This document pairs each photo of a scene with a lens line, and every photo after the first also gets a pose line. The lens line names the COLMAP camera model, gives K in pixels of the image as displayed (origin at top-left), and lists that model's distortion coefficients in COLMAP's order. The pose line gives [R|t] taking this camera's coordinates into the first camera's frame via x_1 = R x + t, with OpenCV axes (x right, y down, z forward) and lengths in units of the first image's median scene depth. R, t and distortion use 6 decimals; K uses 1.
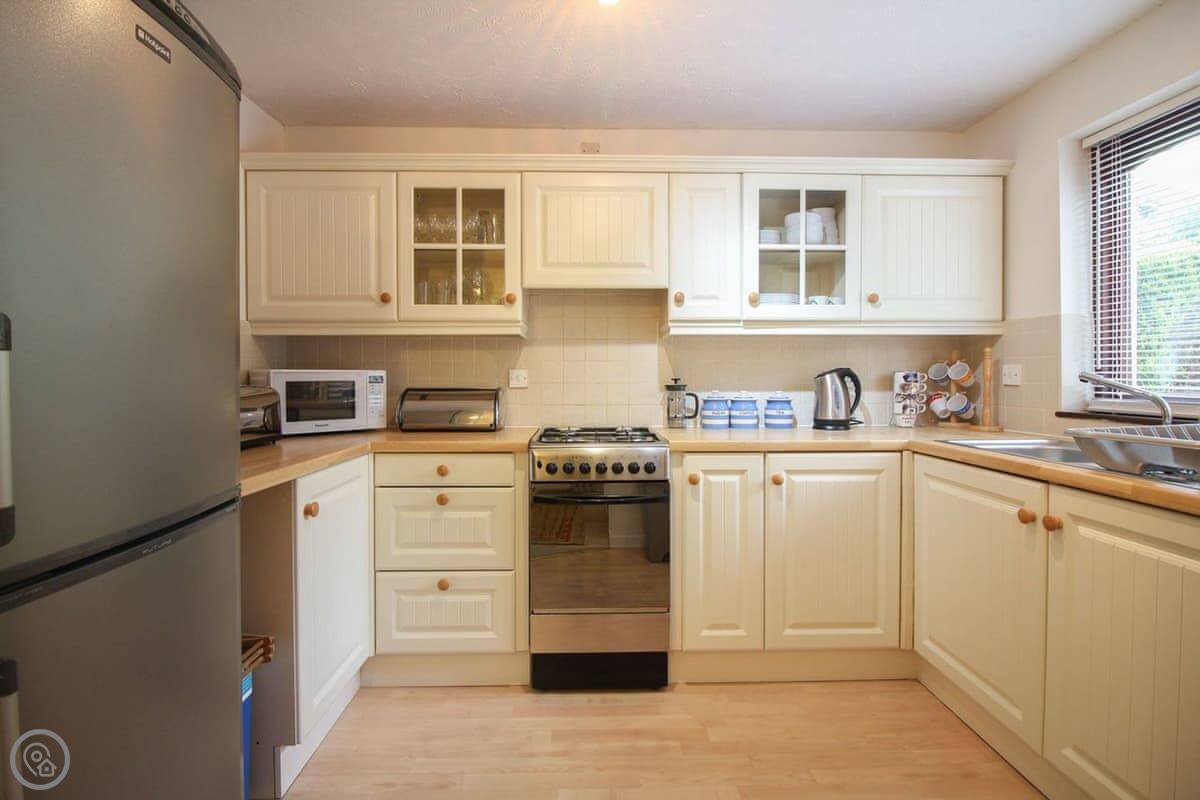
lens RADIAL K [[568.7, 0, 599.6], [0, 568.7, 388.3], [0, 0, 1]] dist [-0.001562, -0.012132]
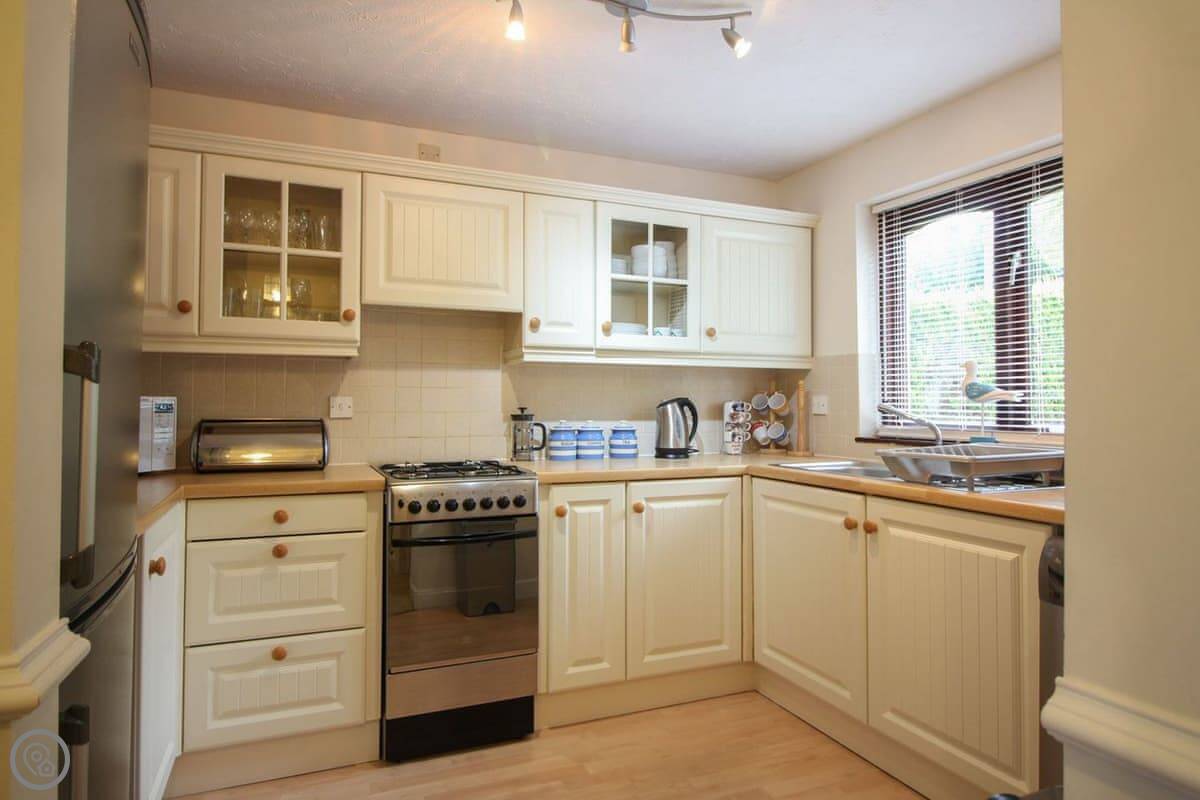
lens RADIAL K [[700.1, 0, 601.4], [0, 700.1, 392.8], [0, 0, 1]] dist [-0.000083, -0.001517]
pose [[0.928837, 0.010132, 0.370351, -0.192827], [0.002784, 0.999407, -0.034325, -0.001953], [-0.370479, 0.032914, 0.928257, -0.130234]]
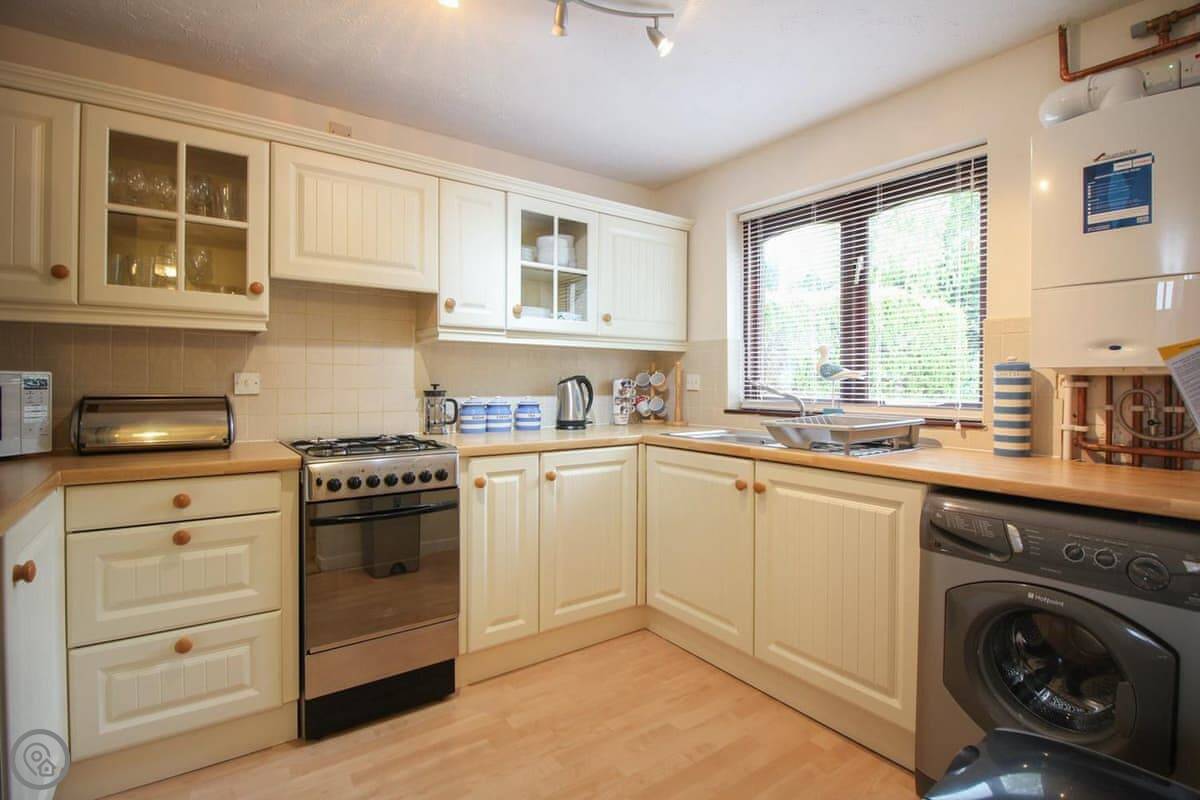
lens RADIAL K [[568.7, 0, 599.6], [0, 568.7, 388.3], [0, 0, 1]] dist [-0.001562, -0.012132]
pose [[0.827698, -0.000481, 0.561174, -0.207054], [0.005009, 0.999966, -0.006531, -0.002437], [-0.561152, 0.008216, 0.827672, 0.024004]]
